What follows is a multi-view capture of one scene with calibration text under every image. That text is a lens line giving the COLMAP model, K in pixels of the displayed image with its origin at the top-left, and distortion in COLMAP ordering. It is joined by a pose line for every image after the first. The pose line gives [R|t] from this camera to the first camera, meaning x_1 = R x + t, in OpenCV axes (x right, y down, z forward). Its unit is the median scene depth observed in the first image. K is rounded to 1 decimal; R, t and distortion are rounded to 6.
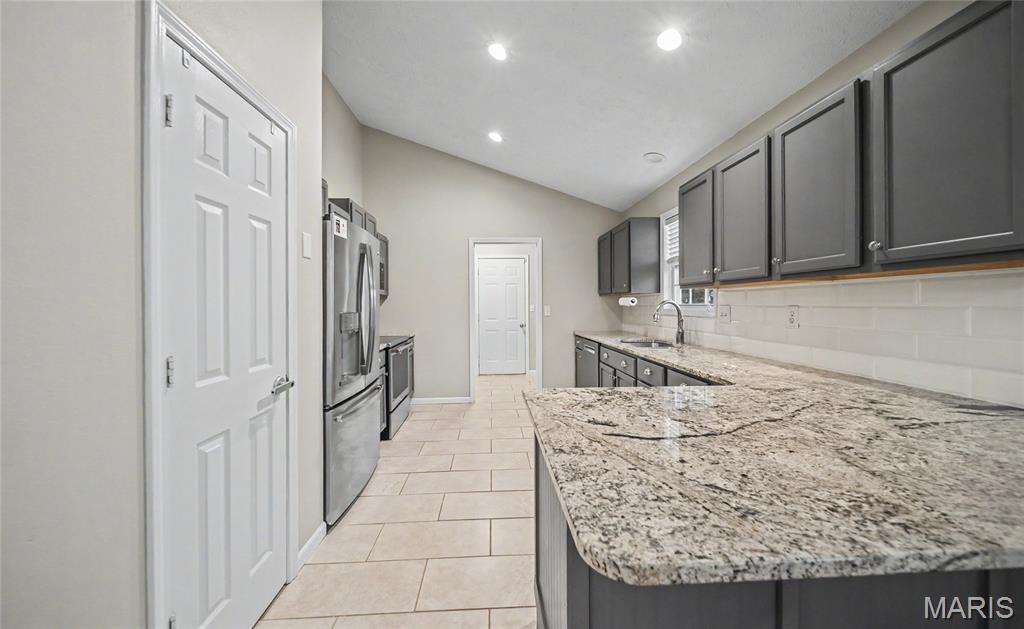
lens RADIAL K [[357.7, 0, 513.9], [0, 357.7, 303.9], [0, 0, 1]] dist [-0.000074, -0.000022]
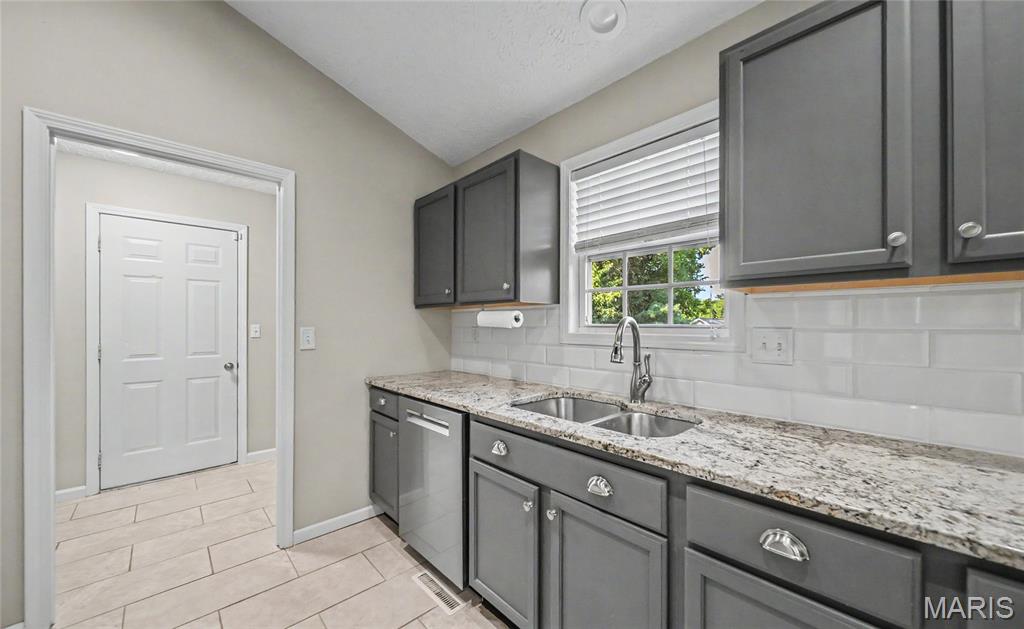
lens RADIAL K [[368.0, 0, 511.5], [0, 368.0, 320.5], [0, 0, 1]] dist [-0.001033, -0.000190]
pose [[0.767609, 0.008058, 0.640868, -0.007742], [-0.003899, 0.999961, -0.007904, -0.000491], [-0.640906, 0.003569, 0.767611, 0.601123]]
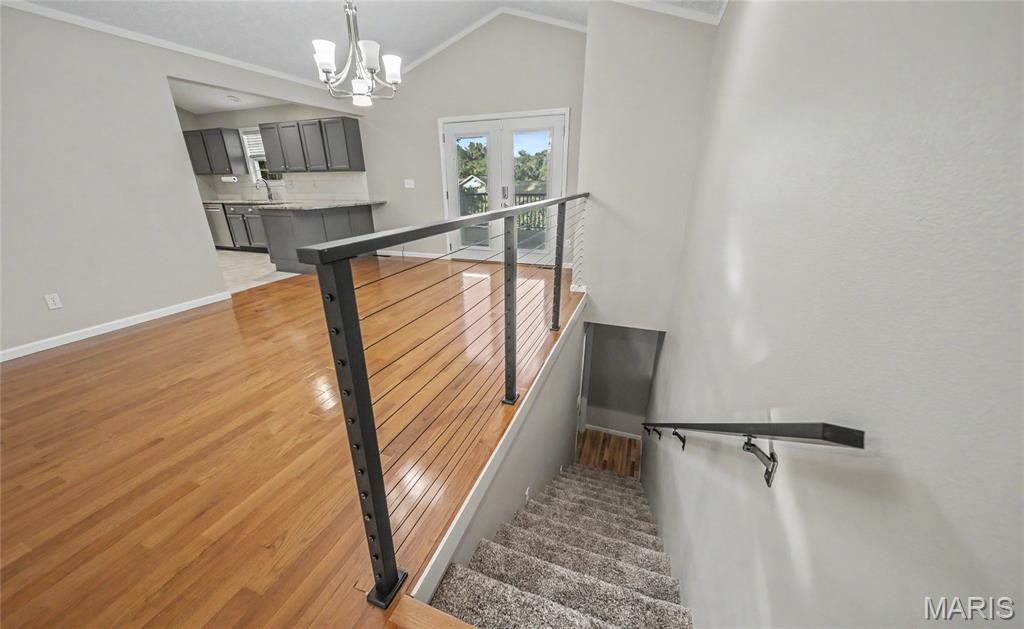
lens RADIAL K [[368.0, 0, 511.5], [0, 368.0, 320.5], [0, 0, 1]] dist [-0.001033, -0.000190]
pose [[0.399569, -0.328649, 0.855765, -0.936251], [0.006005, 0.934444, 0.356060, 0.008442], [-0.916683, -0.137131, 0.375349, -1.086867]]
